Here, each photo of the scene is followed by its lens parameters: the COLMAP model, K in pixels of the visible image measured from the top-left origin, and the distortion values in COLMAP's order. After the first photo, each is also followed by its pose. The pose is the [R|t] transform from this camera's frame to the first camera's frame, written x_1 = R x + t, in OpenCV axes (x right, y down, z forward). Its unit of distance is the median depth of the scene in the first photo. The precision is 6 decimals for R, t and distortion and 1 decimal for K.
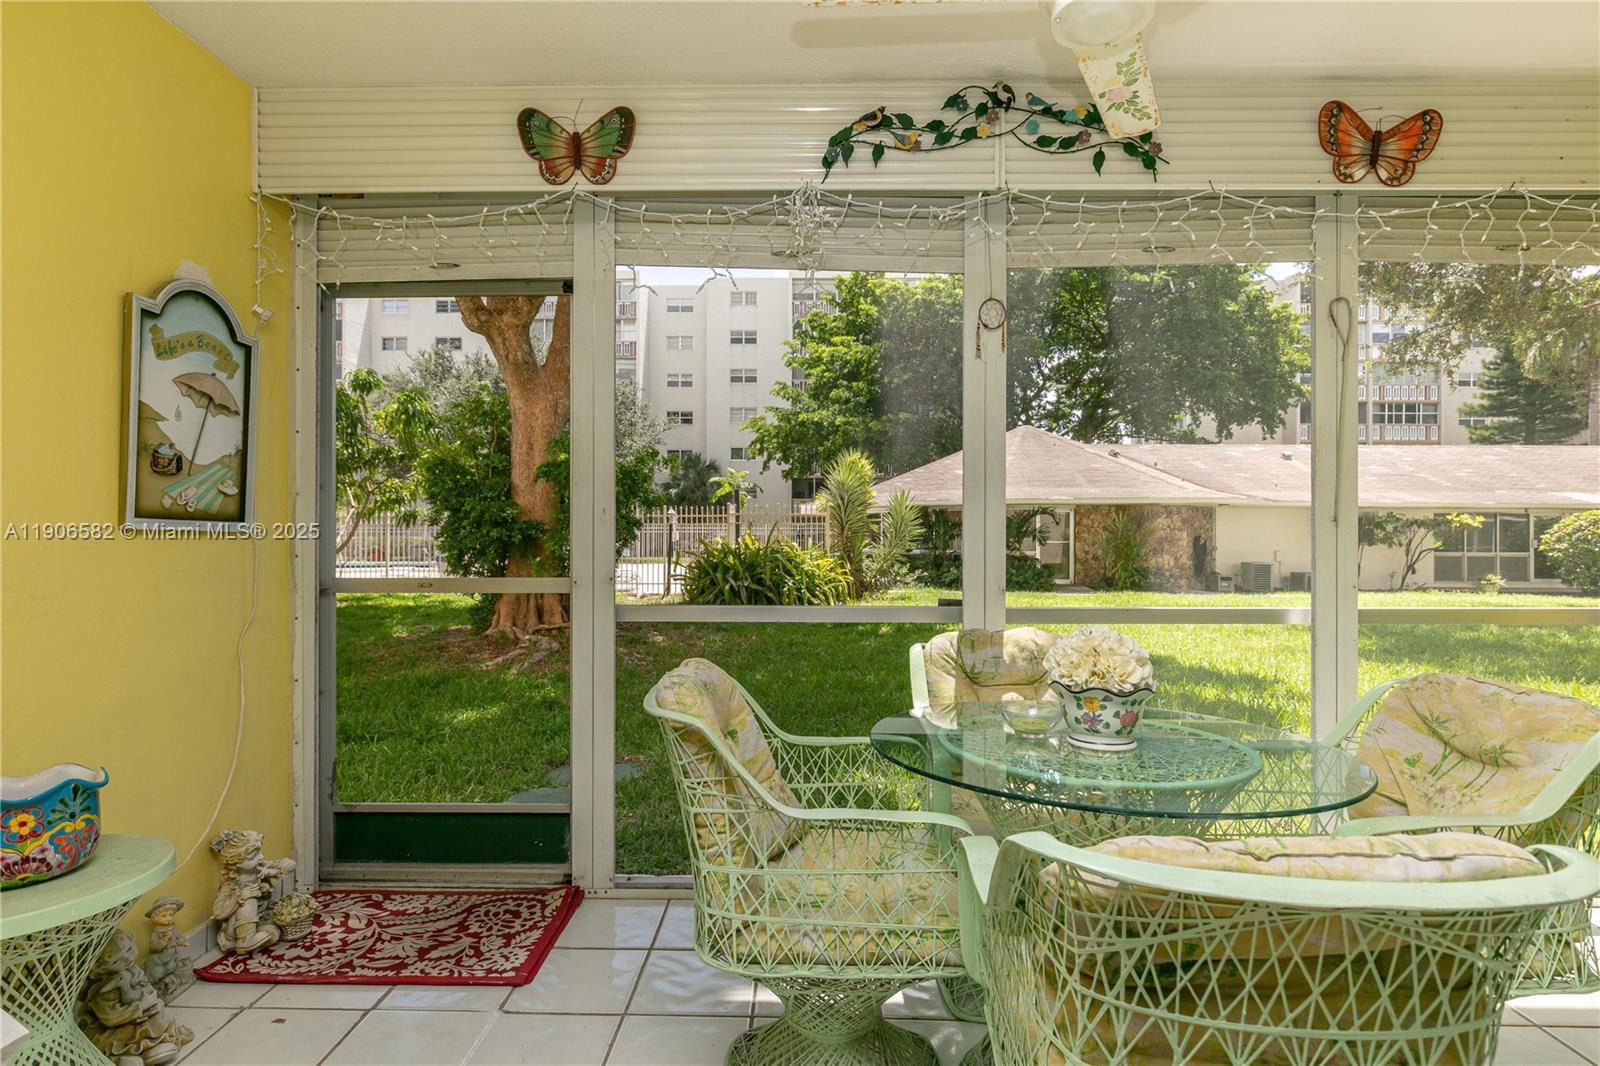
lens RADIAL K [[809.6, 0, 798.8], [0, 809.6, 534.5], [0, 0, 1]] dist [0.002148, -0.000237]
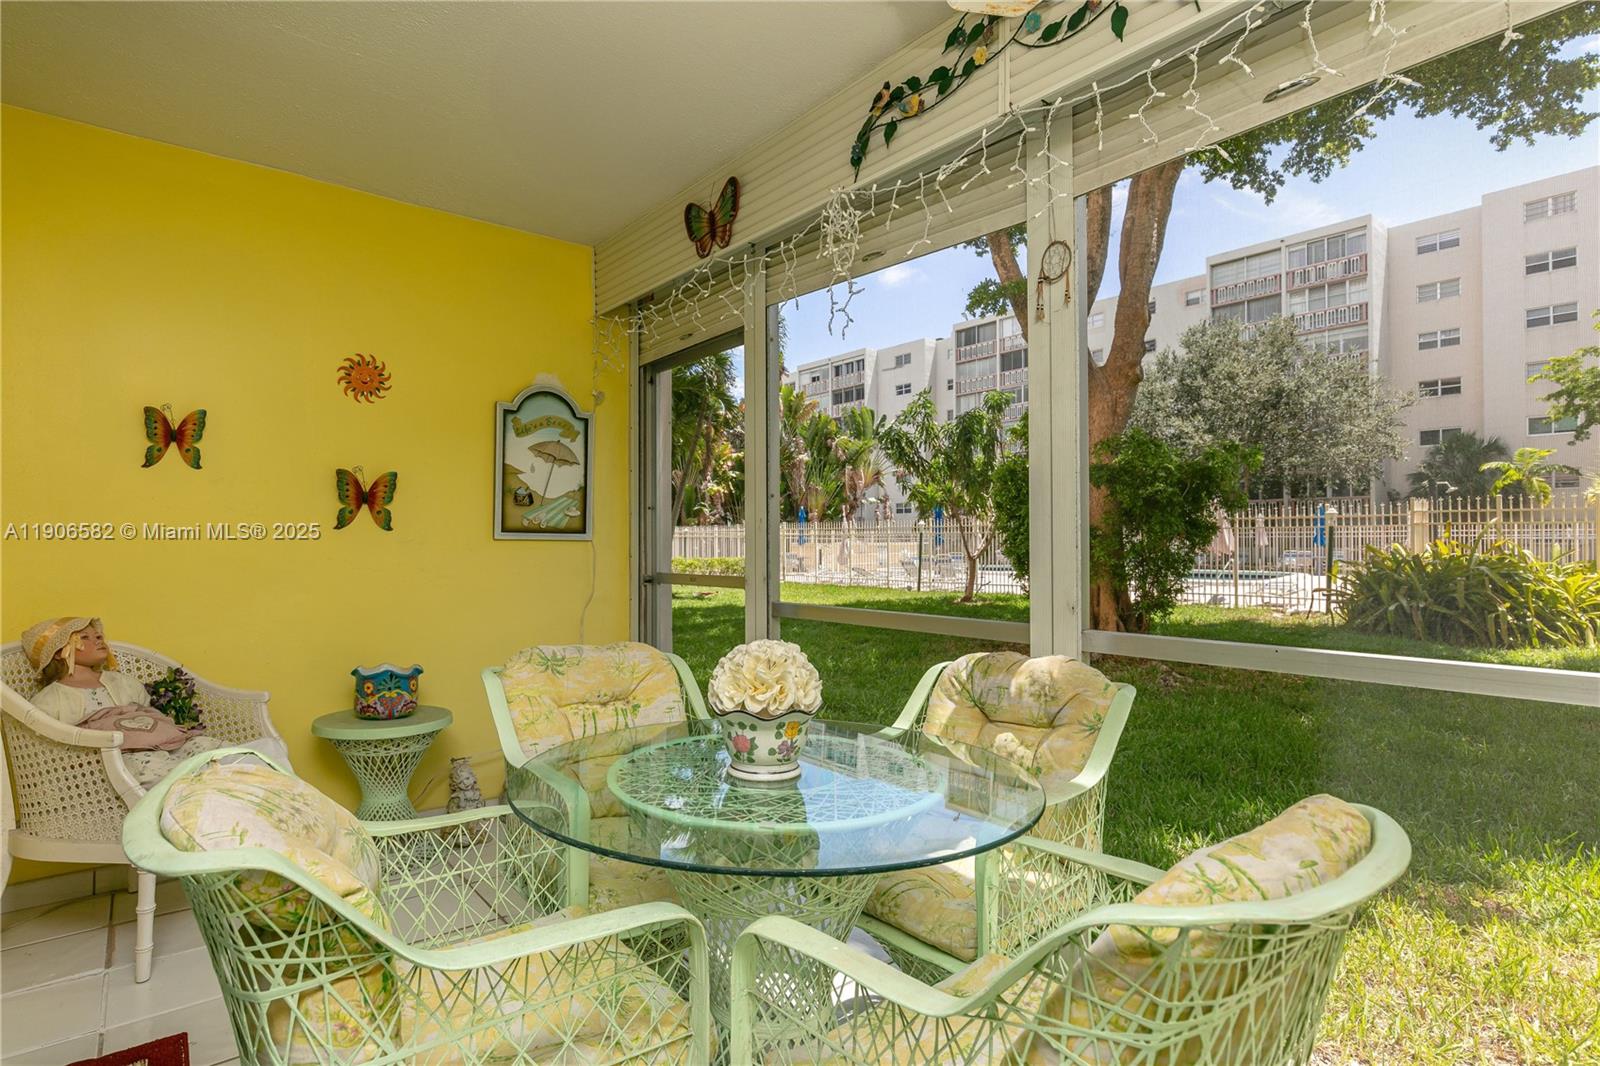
lens RADIAL K [[809.6, 0, 764.5], [0, 809.6, 533.8], [0, 0, 1]] dist [0.002148, -0.000237]
pose [[0.634930, -0.012740, -0.772464, 0.723771], [0.005538, 0.999913, -0.011939, 0.004827], [0.772550, 0.003302, 0.634946, 0.293451]]
